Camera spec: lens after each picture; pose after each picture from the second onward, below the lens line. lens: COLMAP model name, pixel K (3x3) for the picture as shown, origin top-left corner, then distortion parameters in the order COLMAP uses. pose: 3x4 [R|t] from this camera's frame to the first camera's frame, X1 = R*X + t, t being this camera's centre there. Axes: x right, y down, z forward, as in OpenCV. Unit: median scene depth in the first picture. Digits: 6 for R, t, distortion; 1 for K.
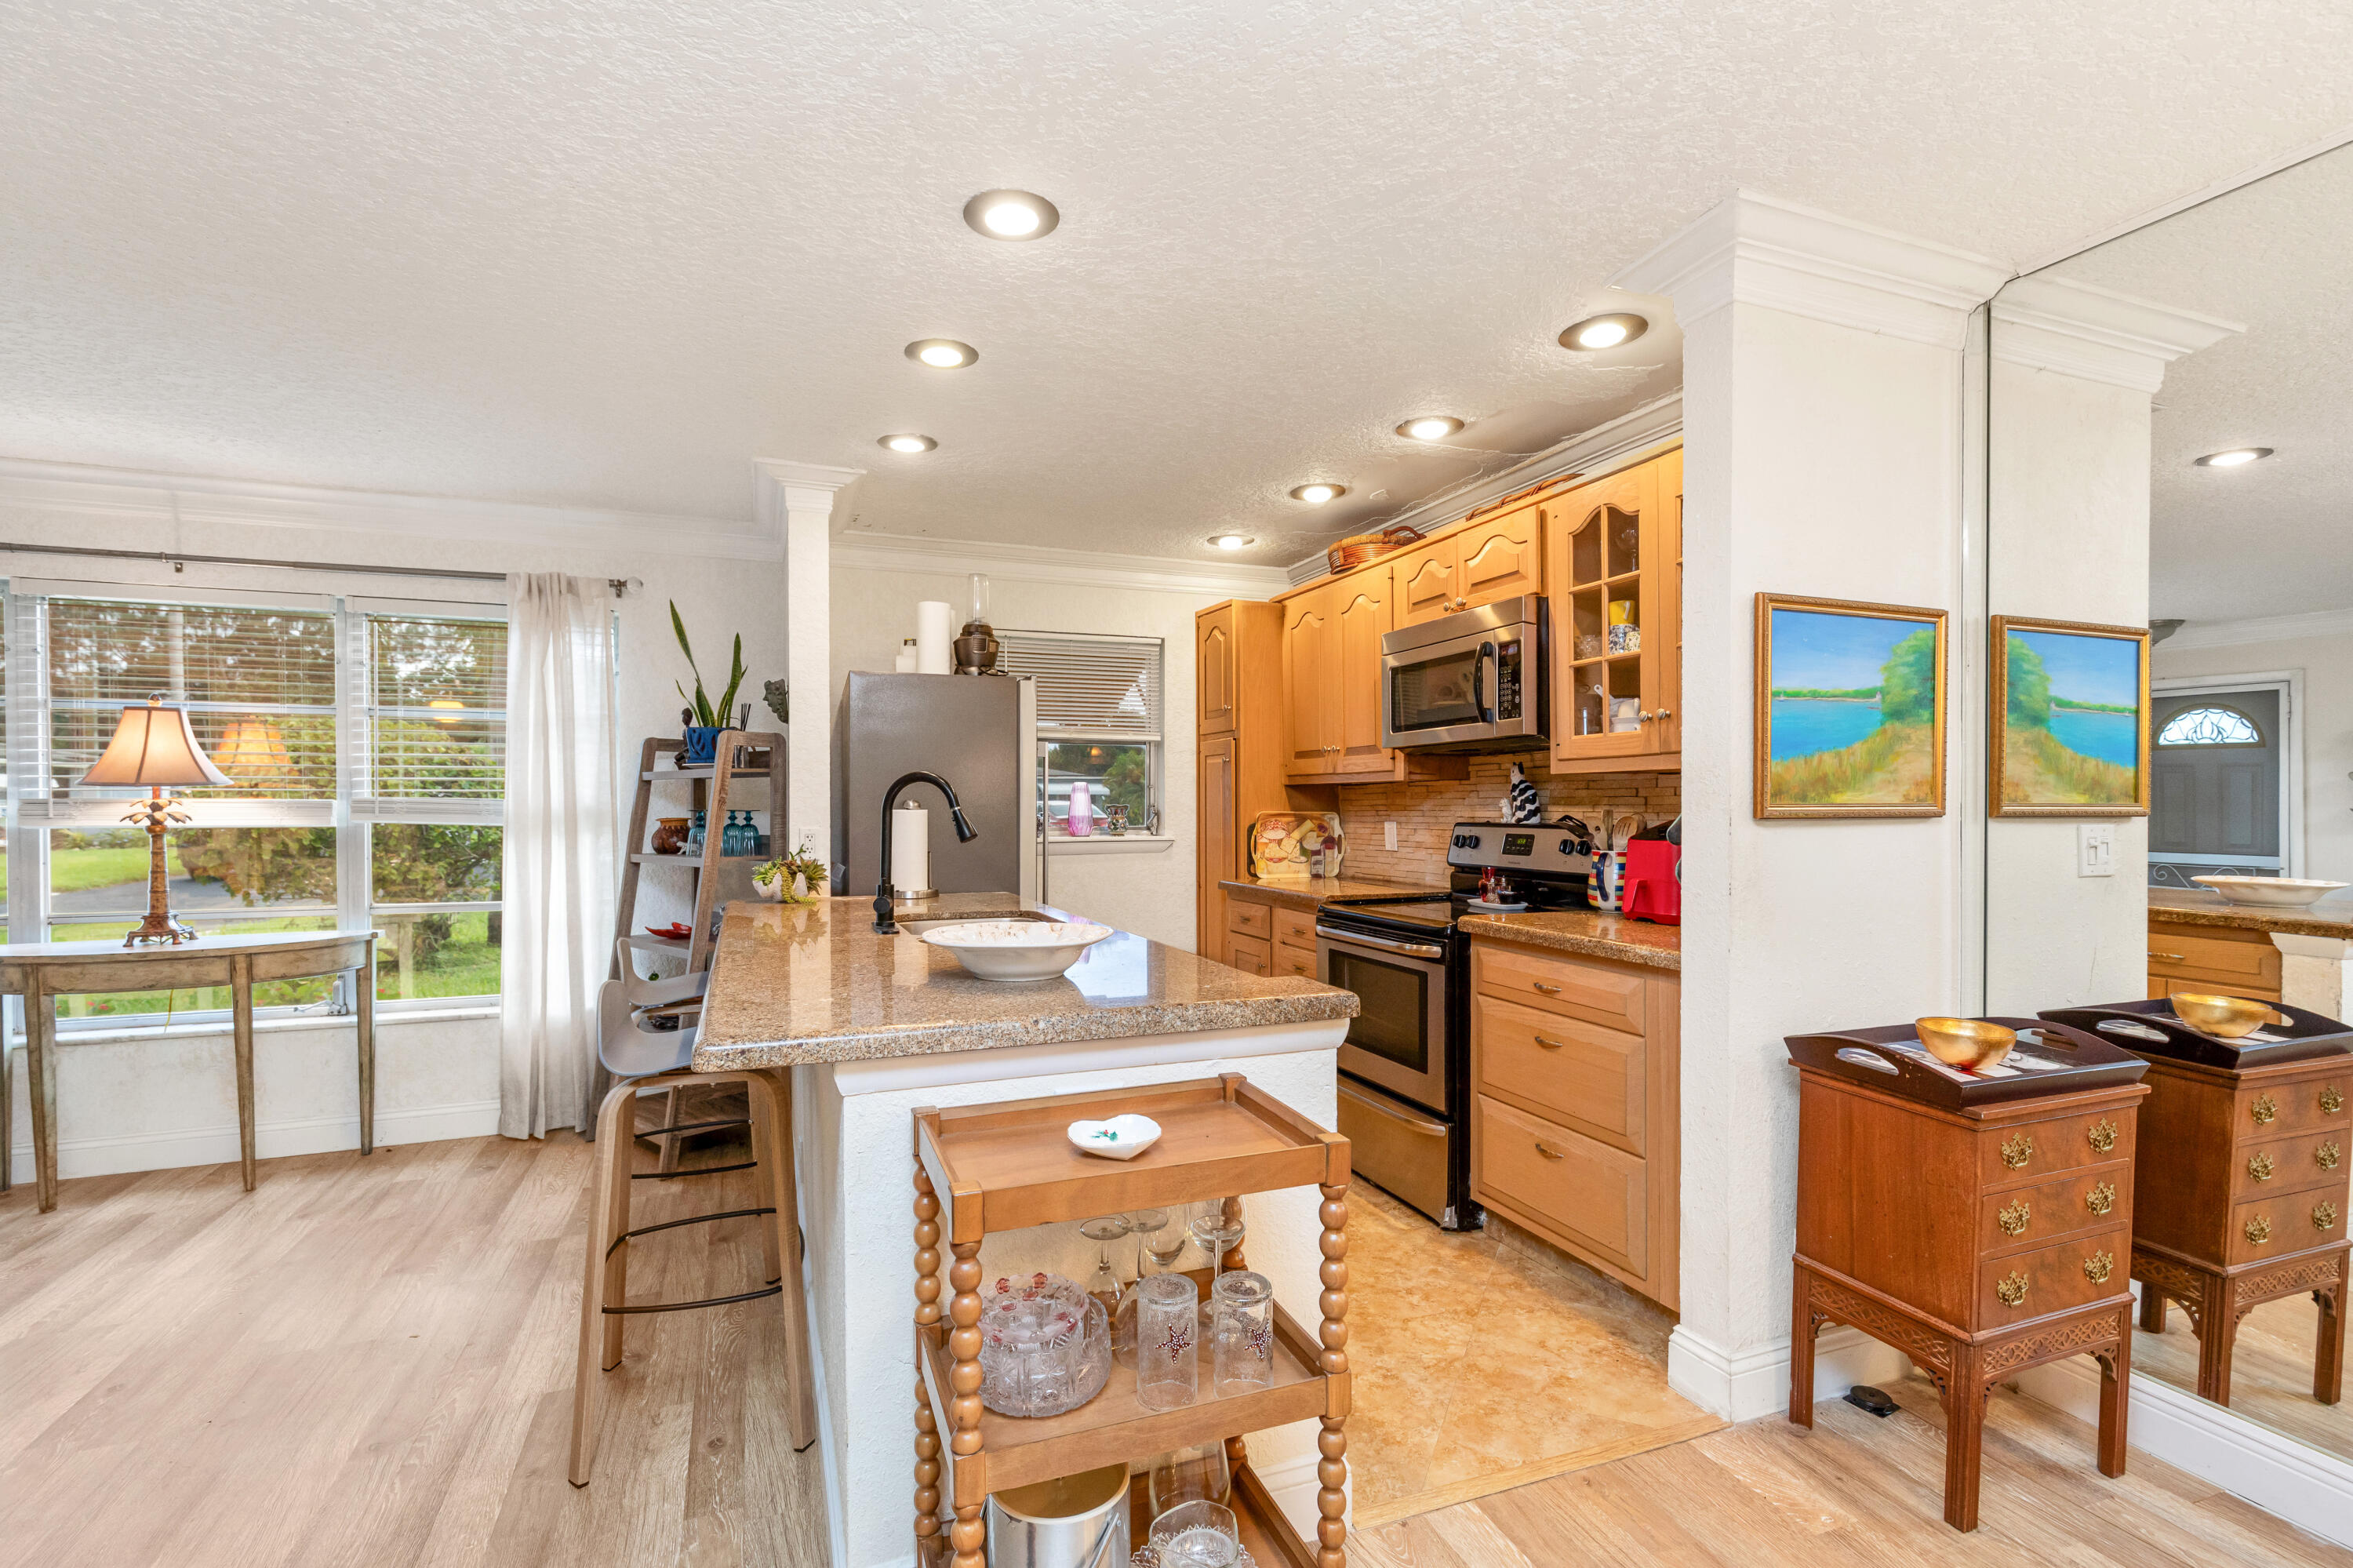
lens RADIAL K [[1065.5, 0, 1153.6], [0, 1065.5, 817.5], [0, 0, 1]] dist [0.007303, -0.001730]
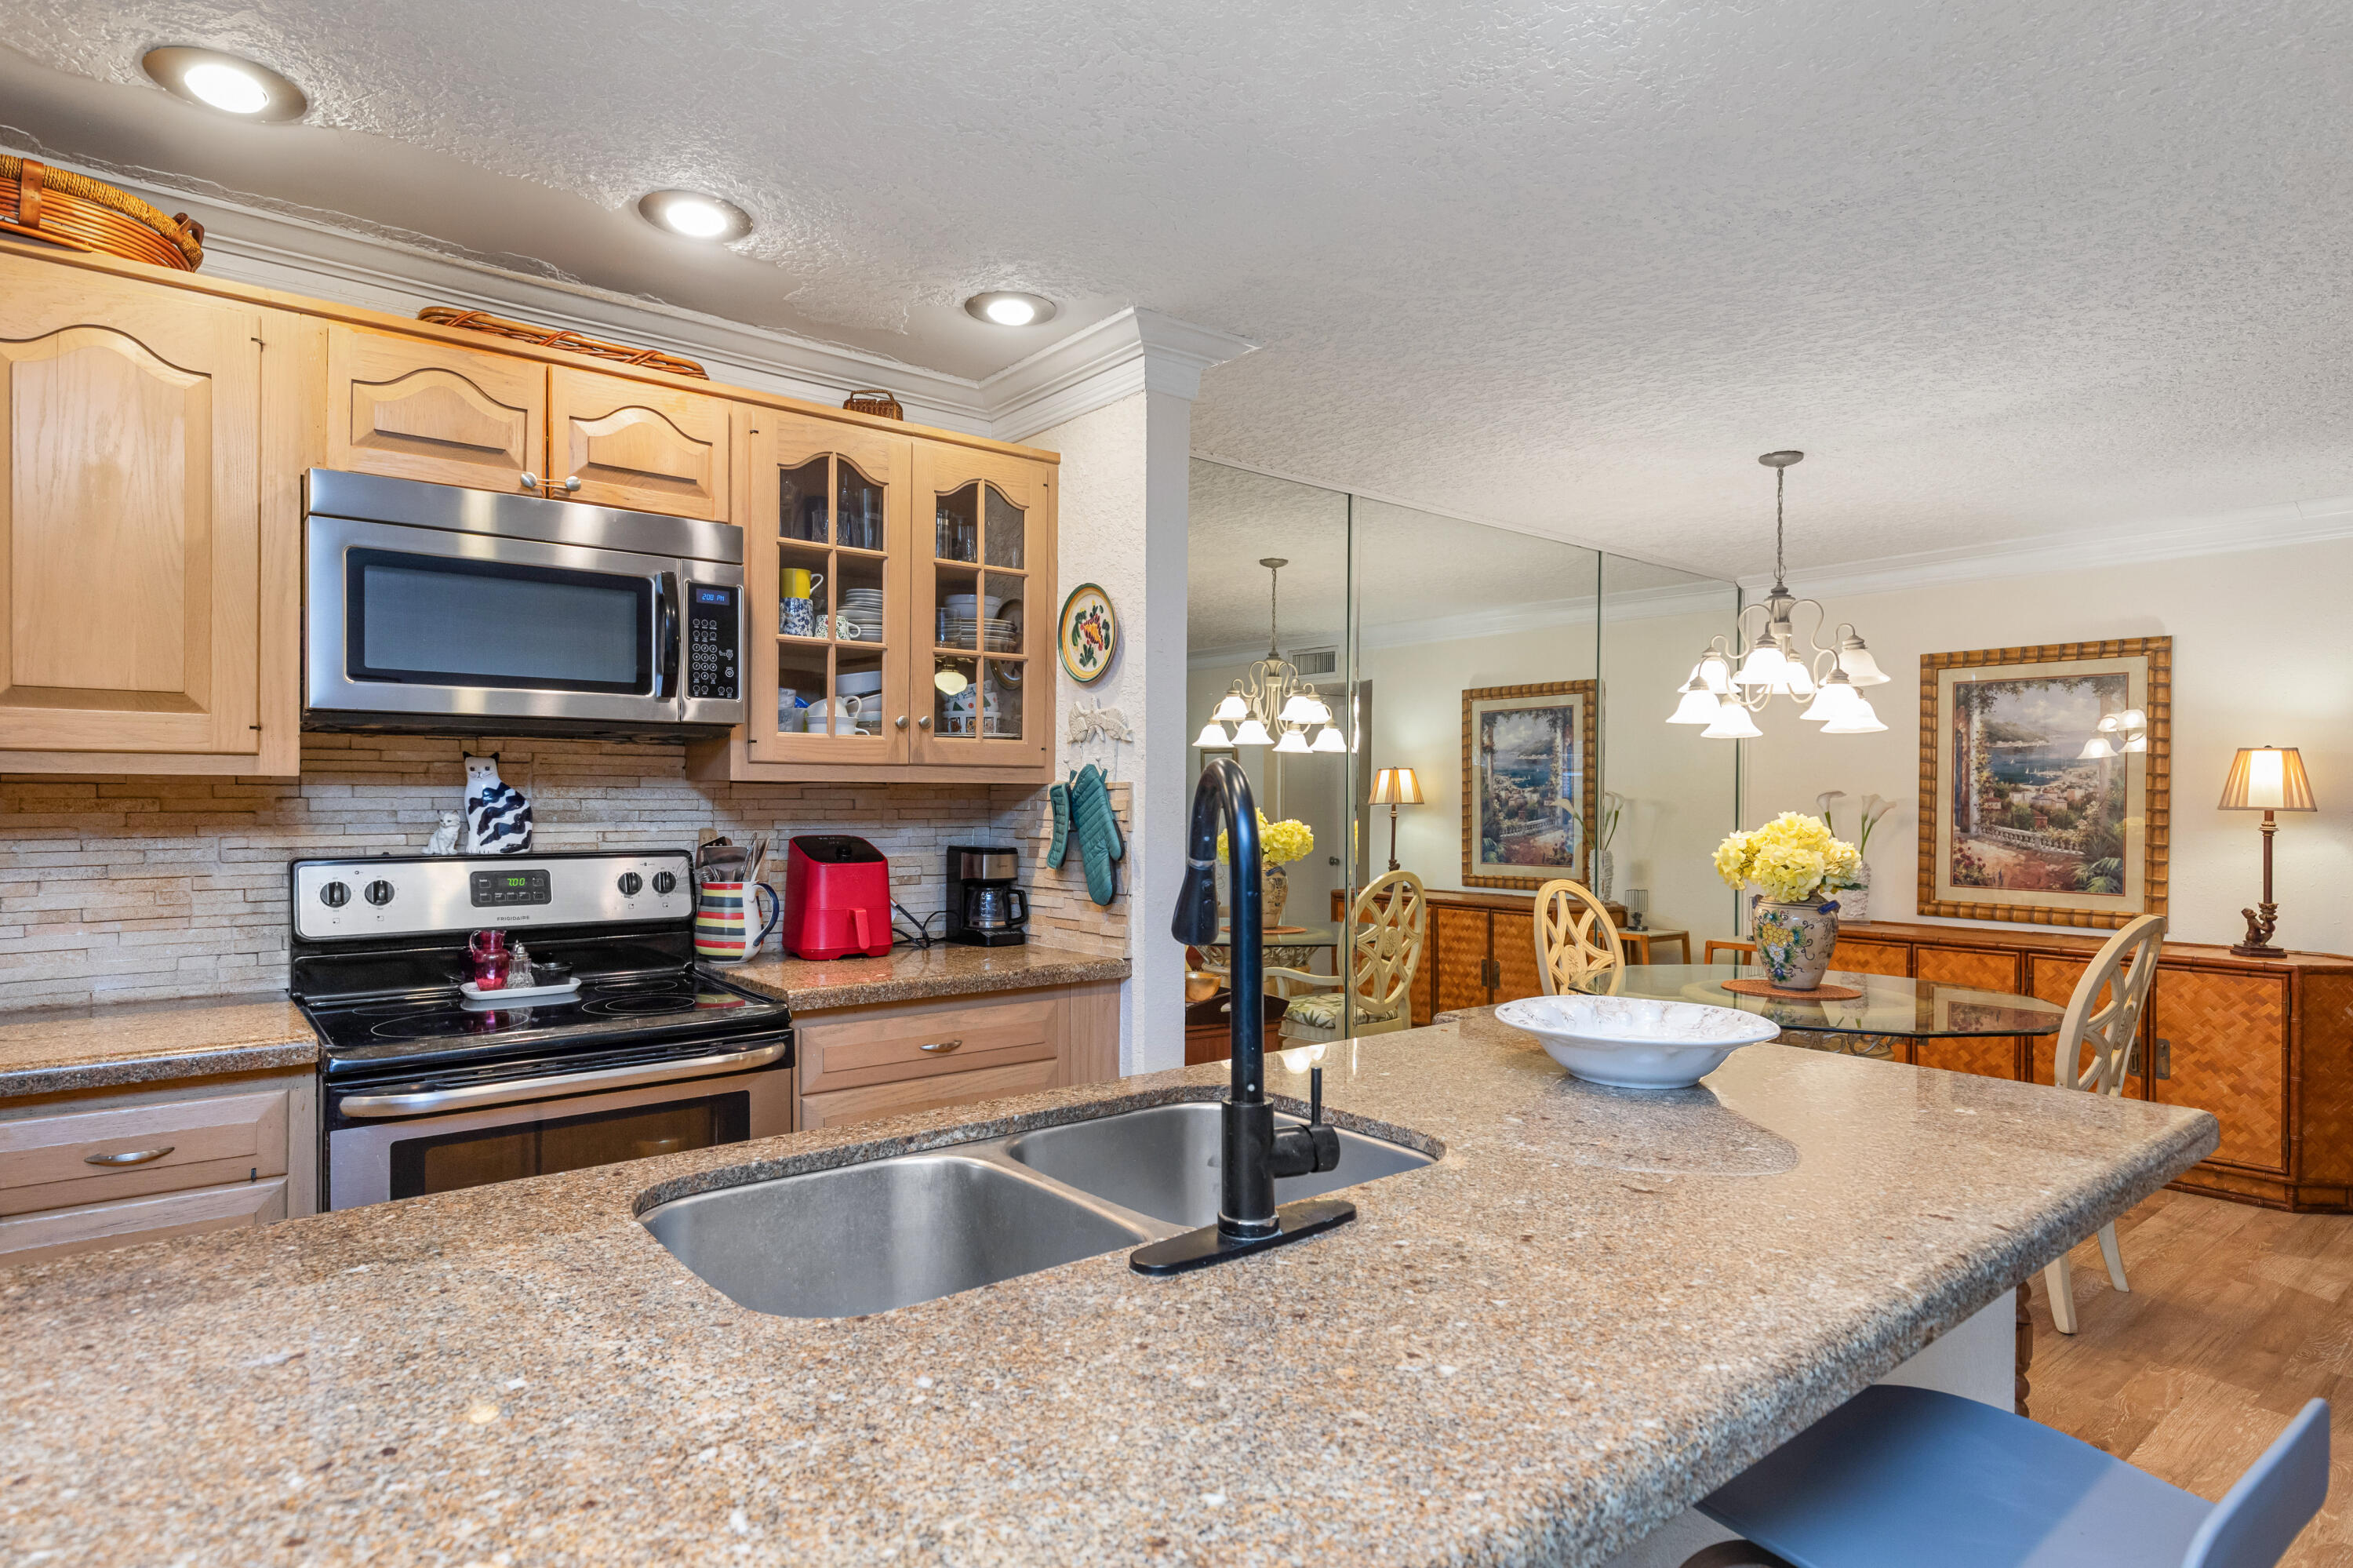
lens RADIAL K [[1258.7, 0, 1155.8], [0, 1258.7, 798.3], [0, 0, 1]] dist [-0.005223, 0.001440]
pose [[-0.298057, 0.002845, 0.954544, -0.464889], [0.008414, 0.999965, -0.000353, -0.023302], [-0.954511, 0.007926, -0.298070, 0.876394]]
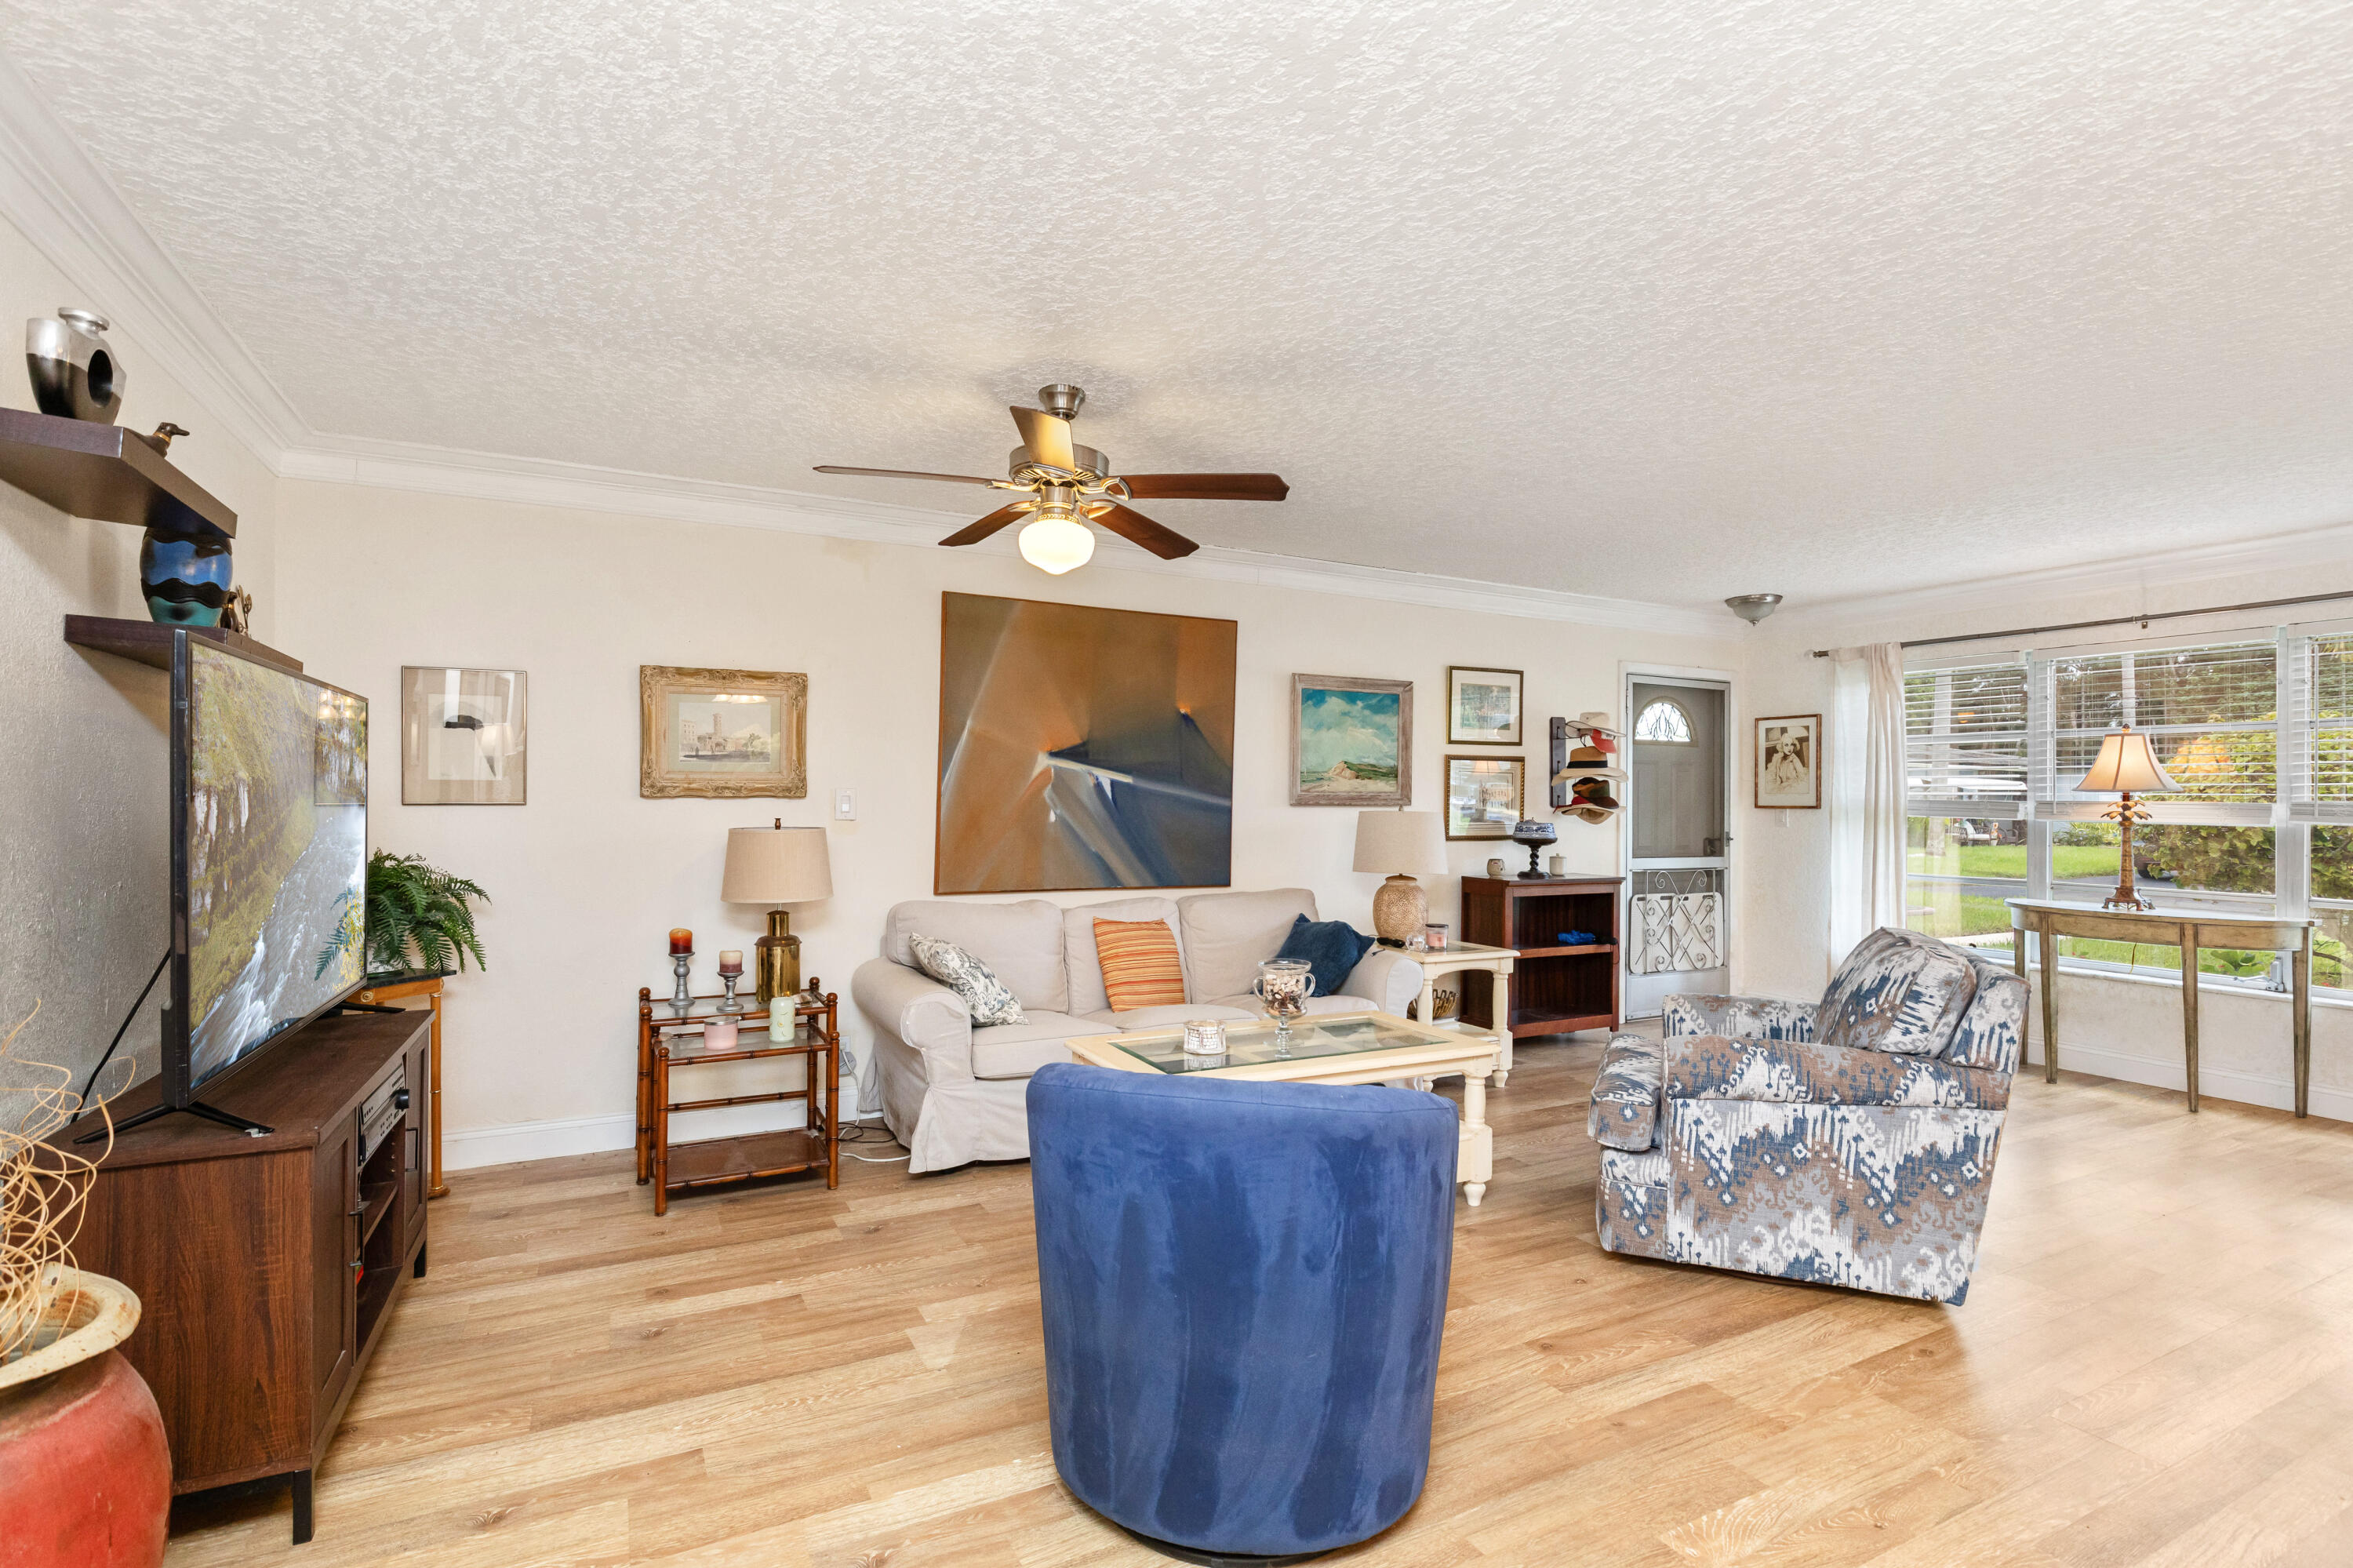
lens RADIAL K [[1102.5, 0, 1160.7], [0, 1102.5, 783.2], [0, 0, 1]] dist [-0.000165, -0.003436]
pose [[0.100202, -0.010478, -0.994912, 0.311840], [-0.022660, 0.999661, -0.012810, 0.005308], [0.994709, 0.023828, 0.099931, -0.333988]]
